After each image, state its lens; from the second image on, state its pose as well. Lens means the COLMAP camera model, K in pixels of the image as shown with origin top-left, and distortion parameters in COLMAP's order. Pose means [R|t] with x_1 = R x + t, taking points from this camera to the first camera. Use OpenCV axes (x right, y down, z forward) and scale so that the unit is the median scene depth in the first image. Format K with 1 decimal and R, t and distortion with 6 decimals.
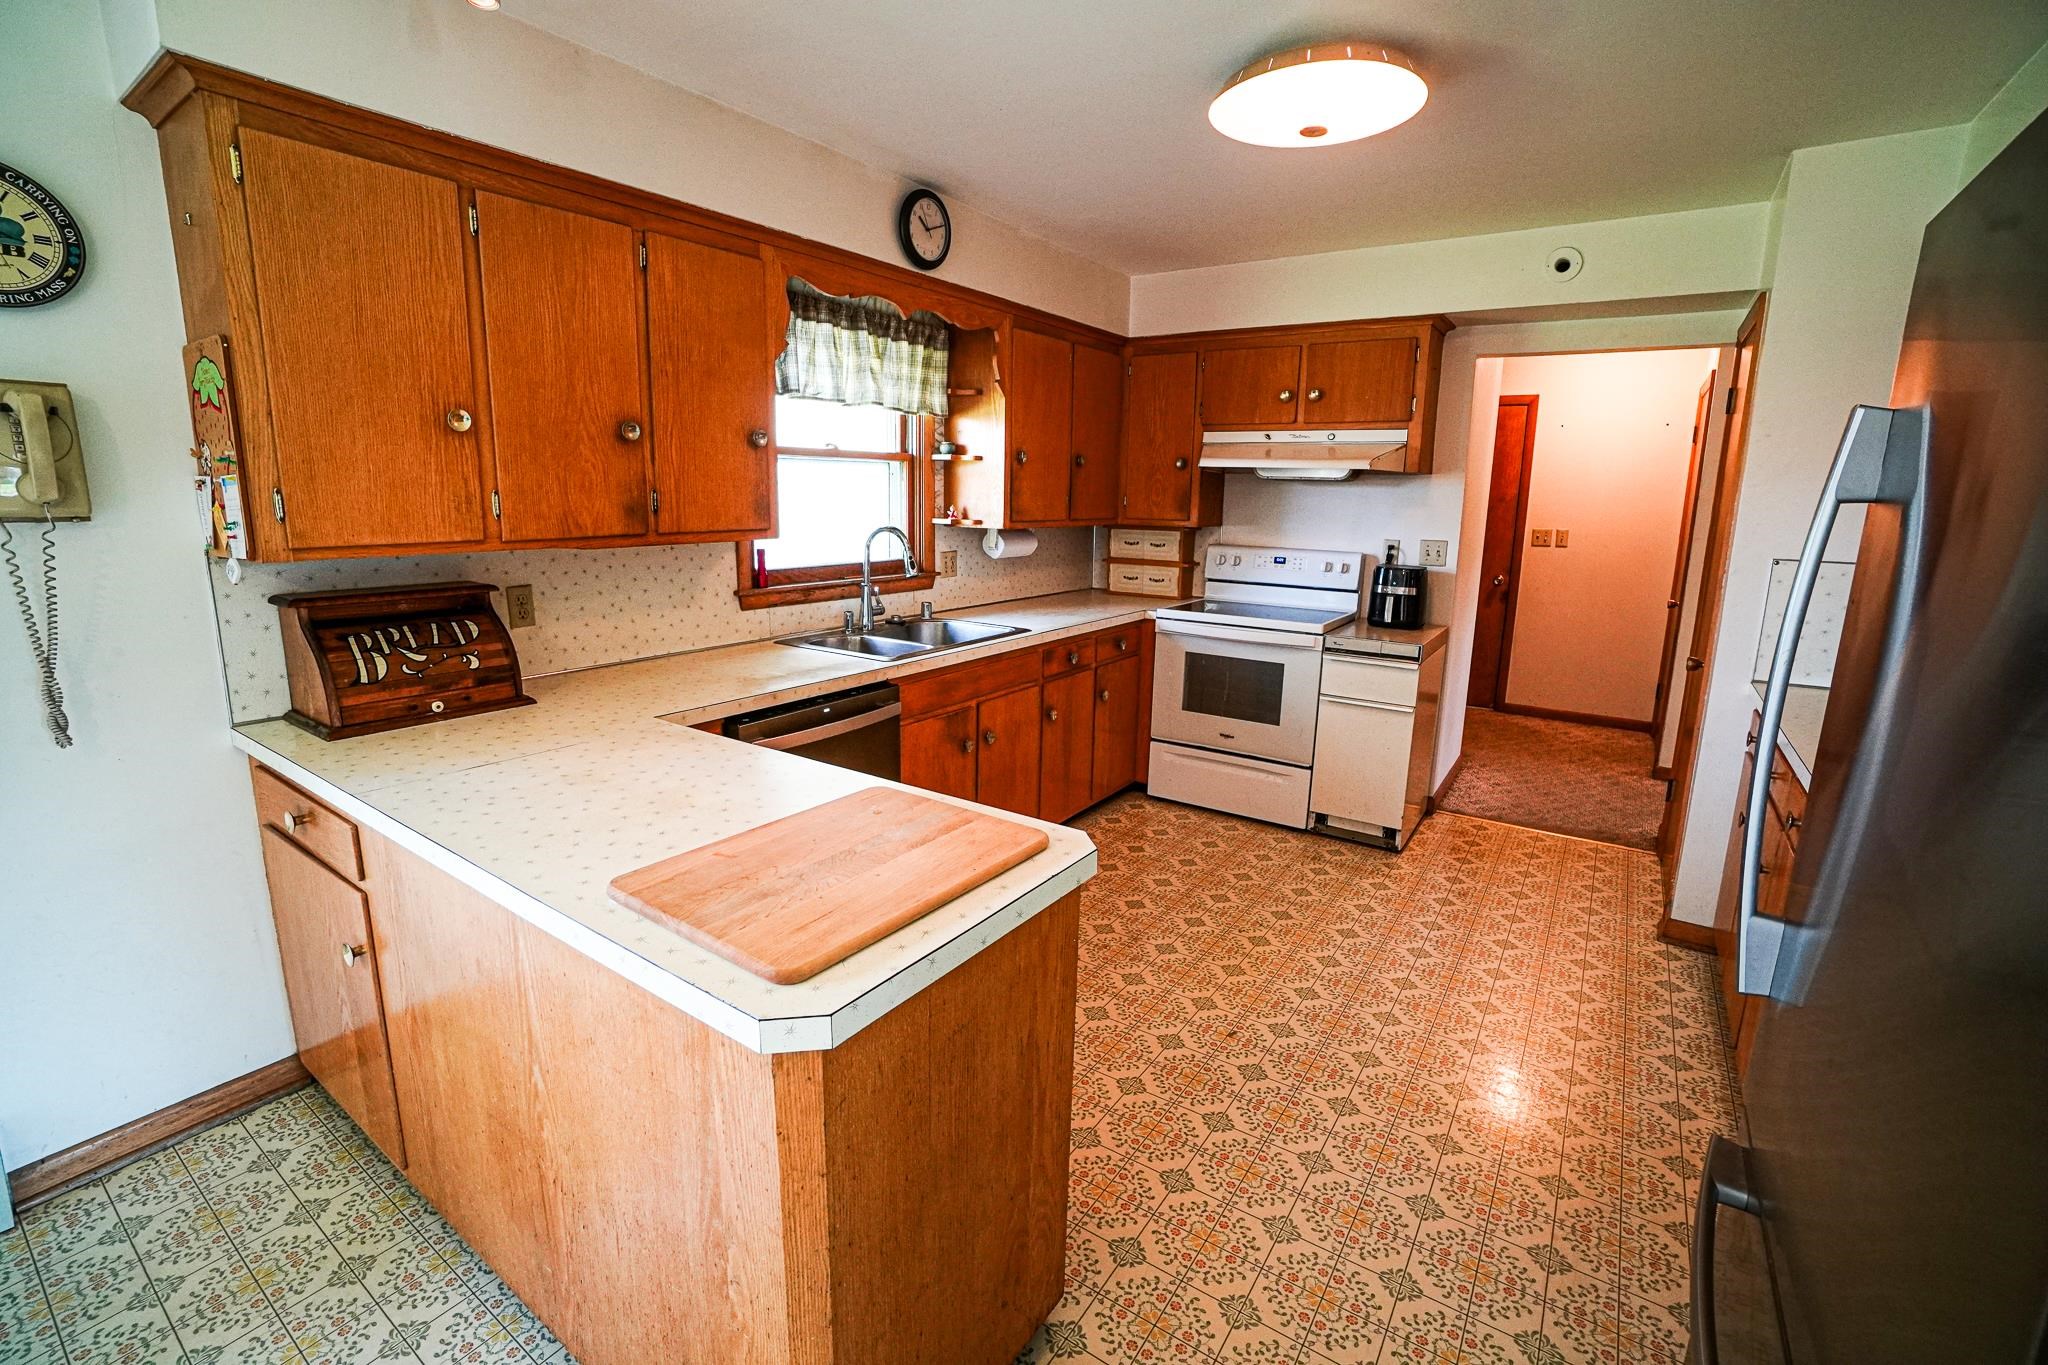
lens RADIAL K [[897.2, 0, 1004.8], [0, 897.2, 662.0], [0, 0, 1]] dist [-0.068020, 0.023795]
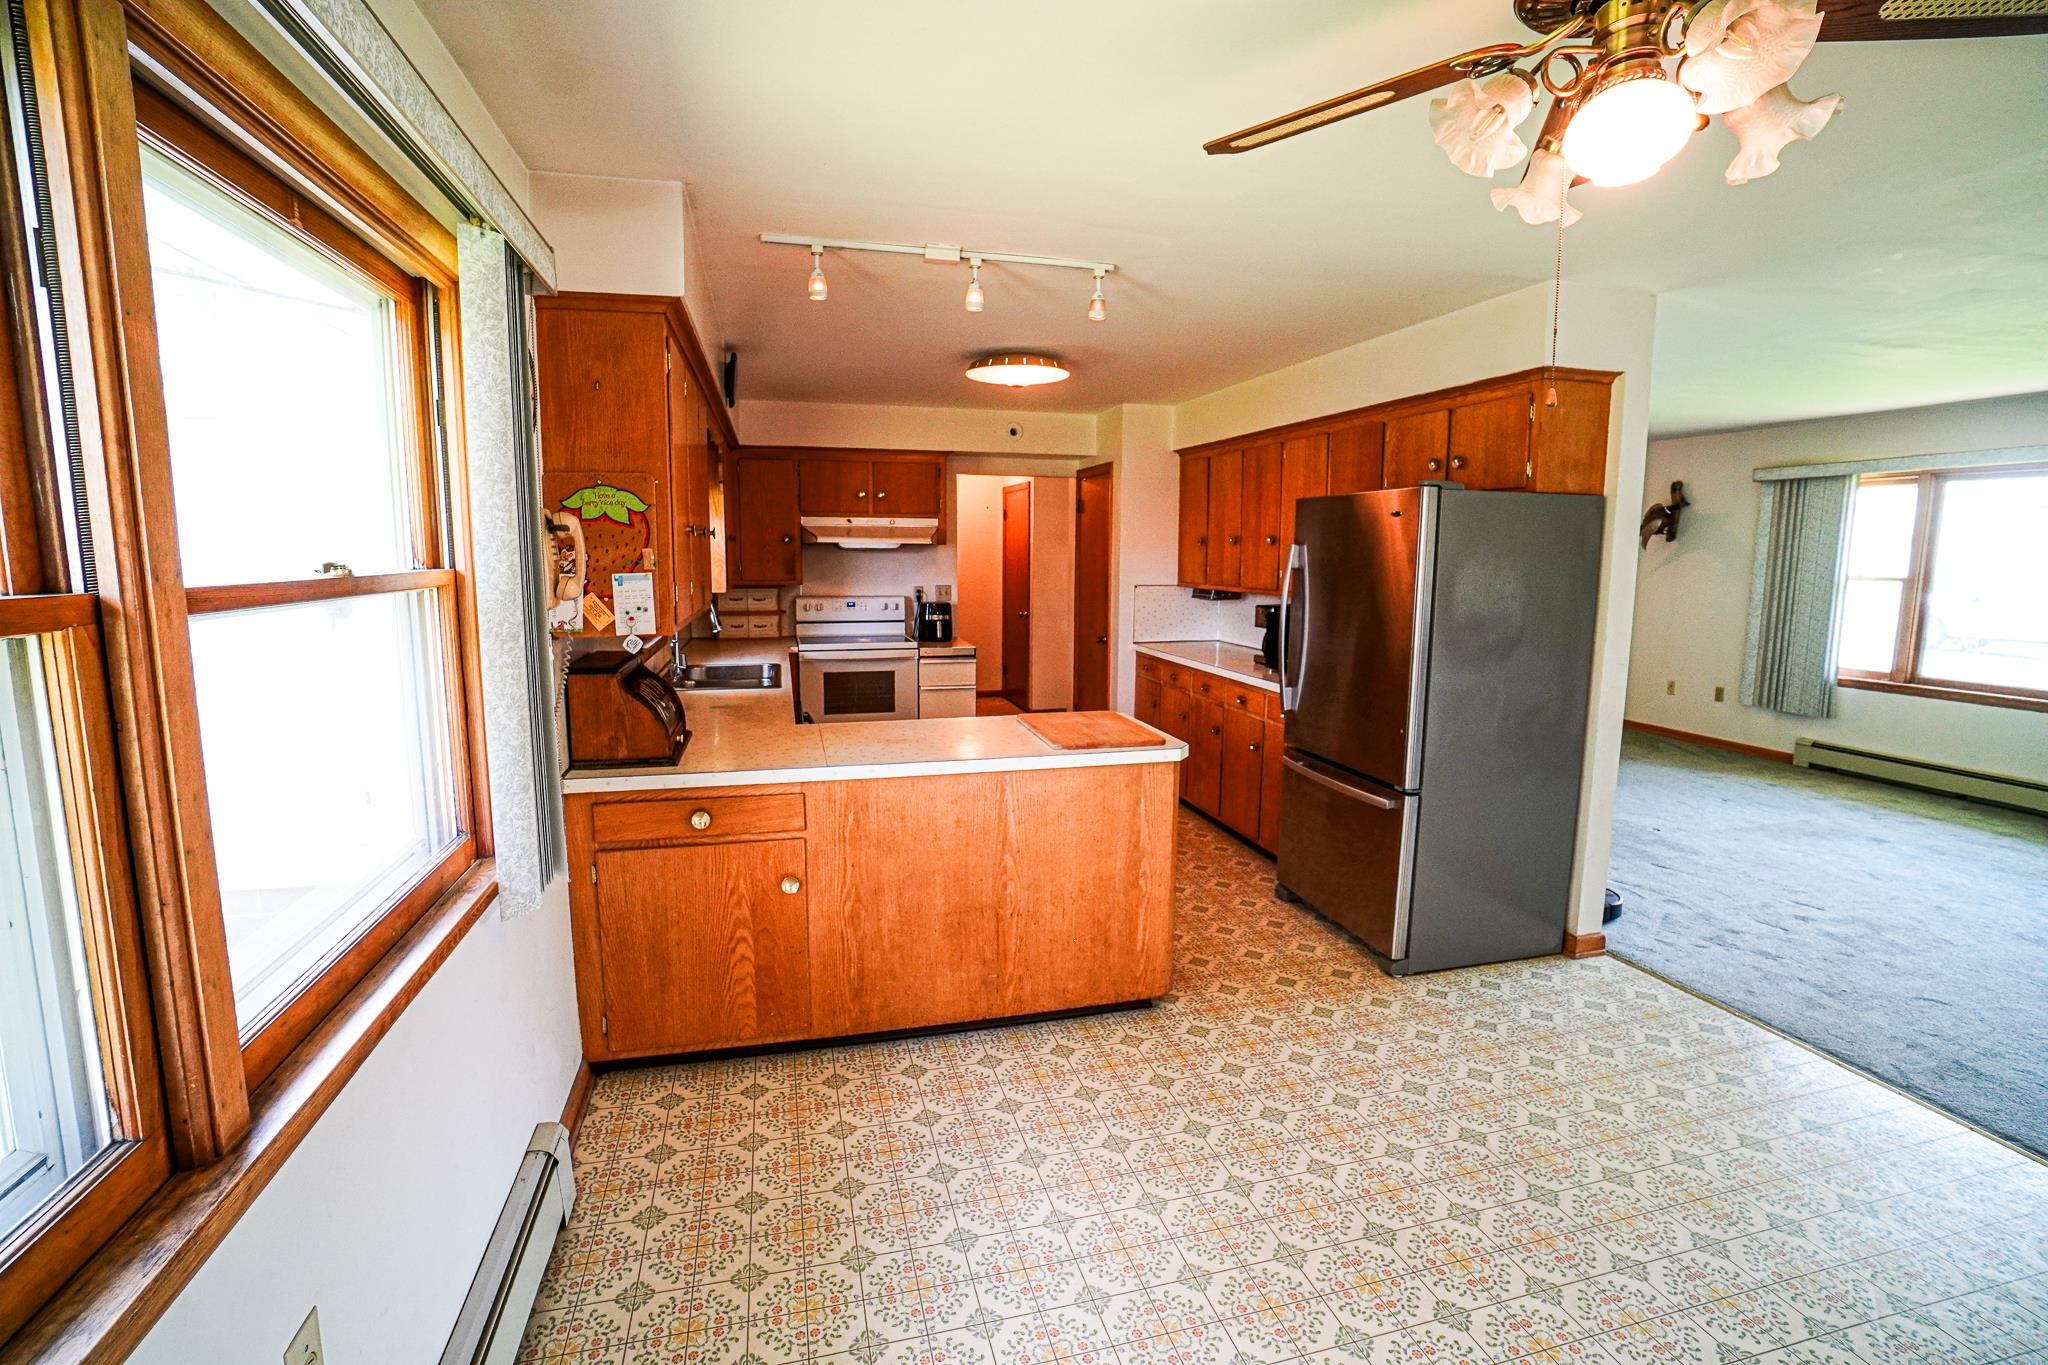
lens RADIAL K [[897.2, 0, 1004.8], [0, 897.2, 662.0], [0, 0, 1]] dist [-0.068020, 0.023795]
pose [[0.653101, -0.106821, 0.749699, -0.775206], [0.146721, 0.989091, 0.013115, -0.006198], [-0.742921, 0.101431, 0.661649, -0.164722]]
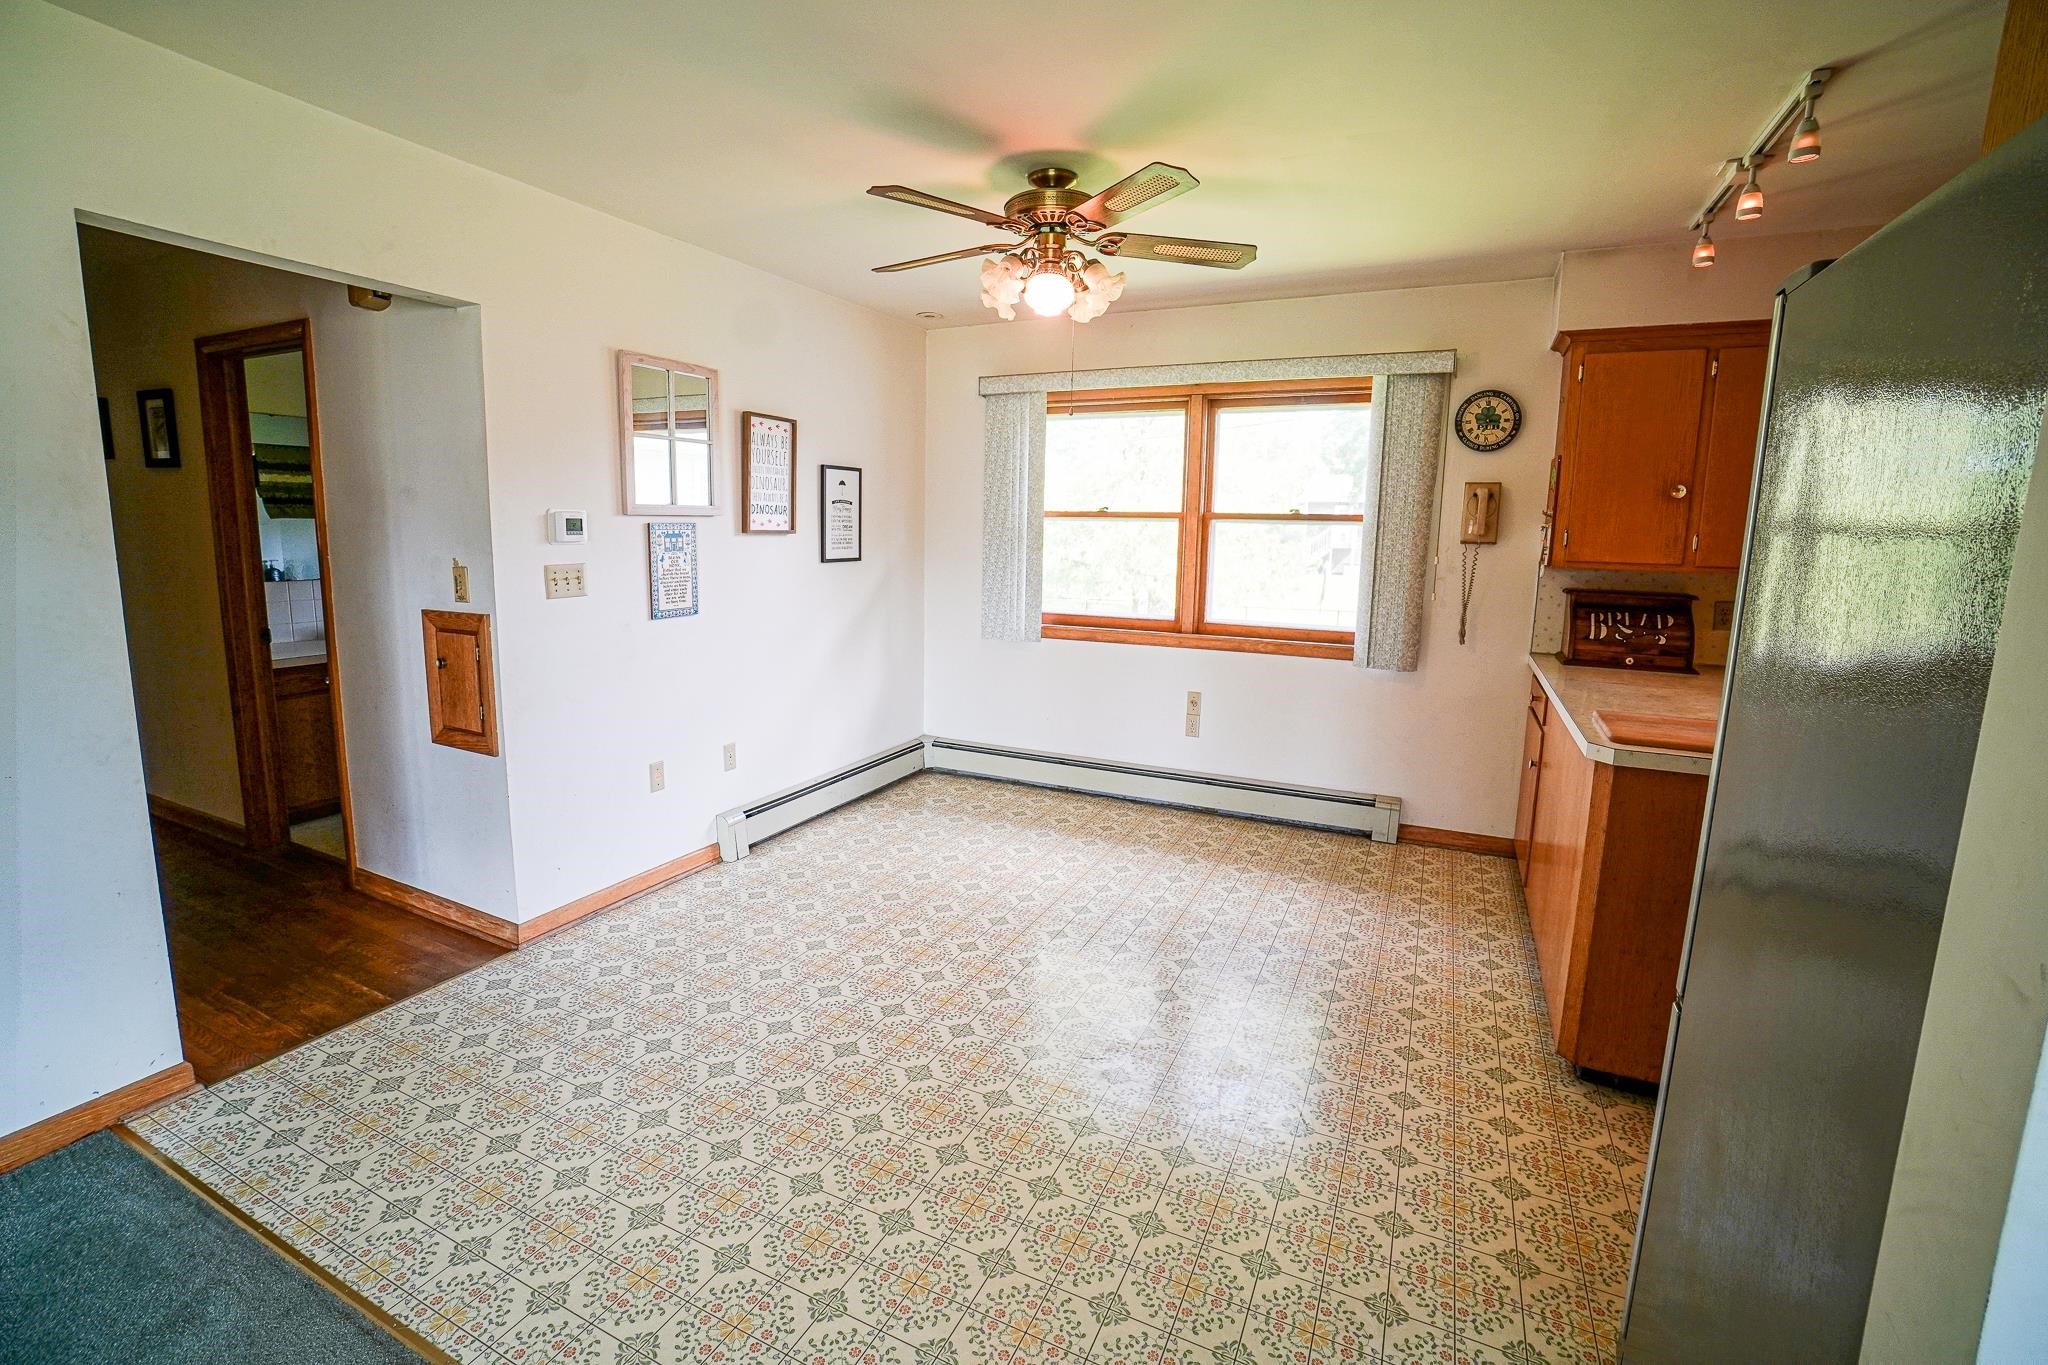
lens RADIAL K [[897.2, 0, 1004.8], [0, 897.2, 662.0], [0, 0, 1]] dist [-0.068020, 0.023795]
pose [[0.151510, 0.138038, -0.978770, 0.466548], [-0.199430, 0.974106, 0.106509, 0.065760], [0.968128, 0.179059, 0.175116, -0.260961]]
